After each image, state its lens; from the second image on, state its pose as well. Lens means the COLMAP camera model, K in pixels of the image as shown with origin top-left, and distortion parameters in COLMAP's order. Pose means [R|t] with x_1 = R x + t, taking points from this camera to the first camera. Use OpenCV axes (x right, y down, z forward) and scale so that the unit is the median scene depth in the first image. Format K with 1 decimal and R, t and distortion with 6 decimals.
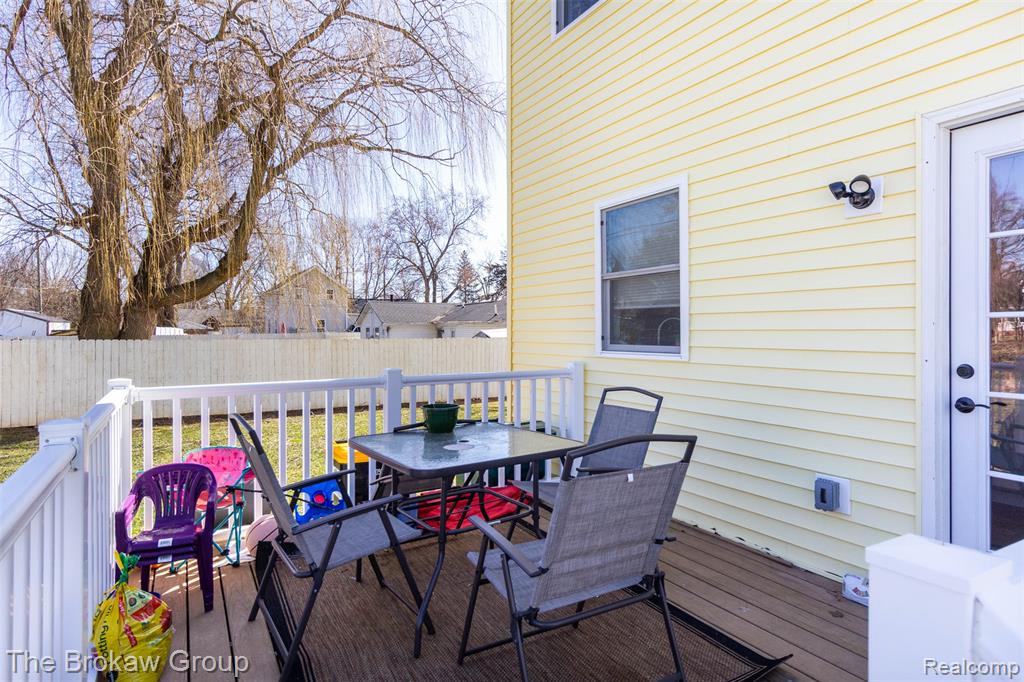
lens RADIAL K [[579.4, 0, 537.5], [0, 579.4, 336.7], [0, 0, 1]] dist [0.000792, 0.000216]
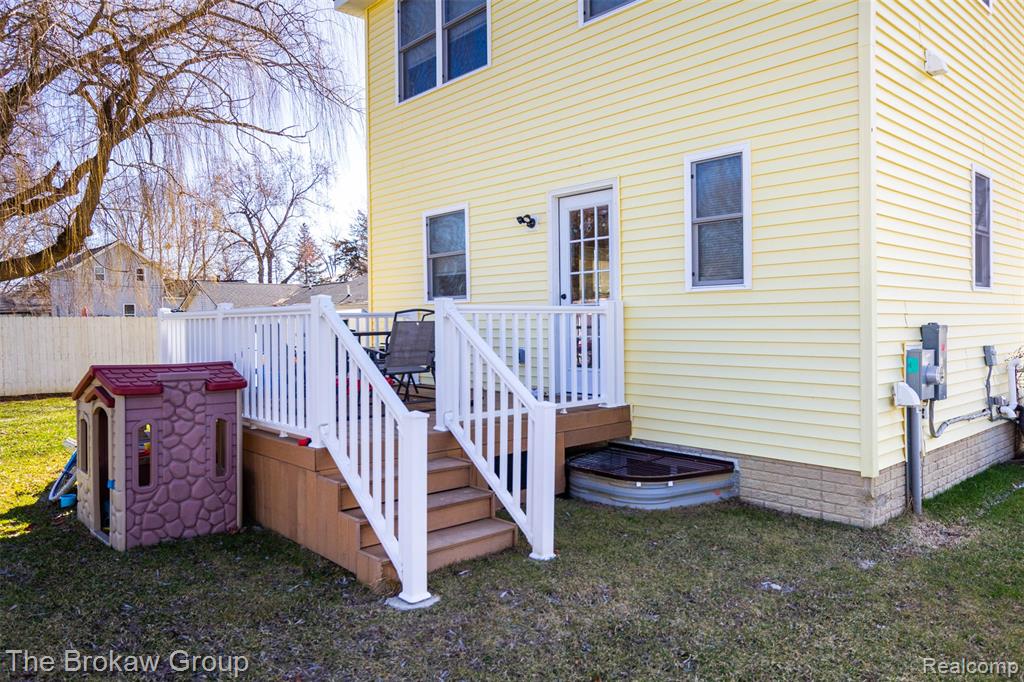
lens RADIAL K [[692.0, 0, 525.4], [0, 692.0, 324.5], [0, 0, 1]] dist [0.006302, 0.001897]
pose [[0.982833, -0.009730, 0.184240, 0.002278], [0.010521, 0.999939, -0.003314, 0.012150], [-0.184196, 0.005196, 0.982876, -0.121343]]
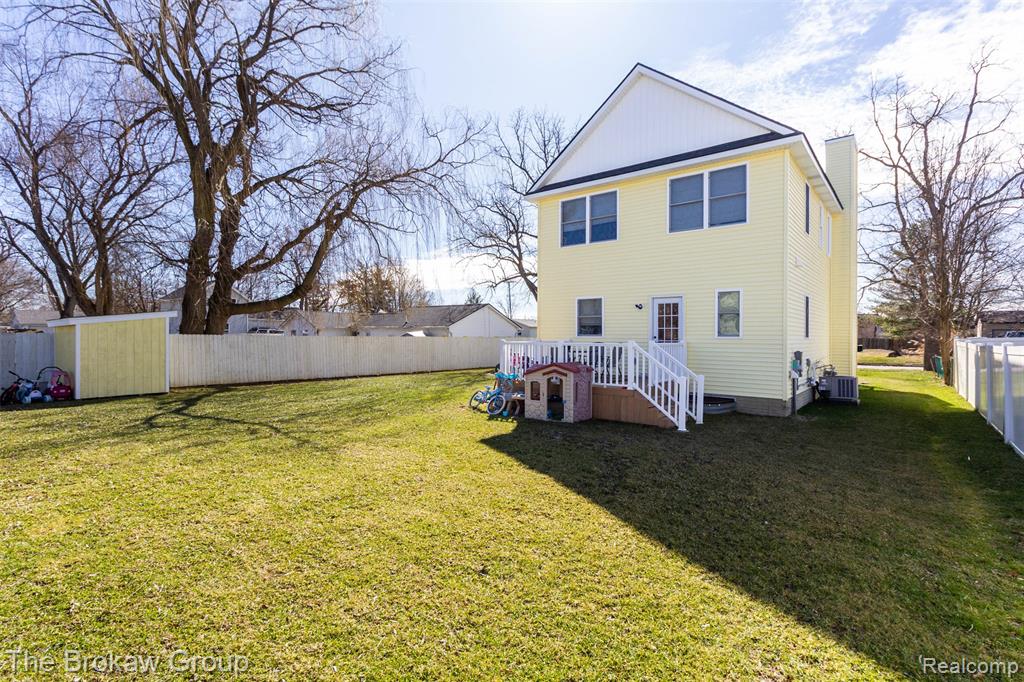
lens RADIAL K [[484.3, 0, 512.0], [0, 484.3, 341.0], [0, 0, 1]] dist [-0.001831, -0.000228]
pose [[0.947686, 0.001277, 0.319202, -0.154924], [-0.002357, 0.999993, 0.002996, 0.005529], [-0.319196, -0.003592, 0.947682, -0.223767]]
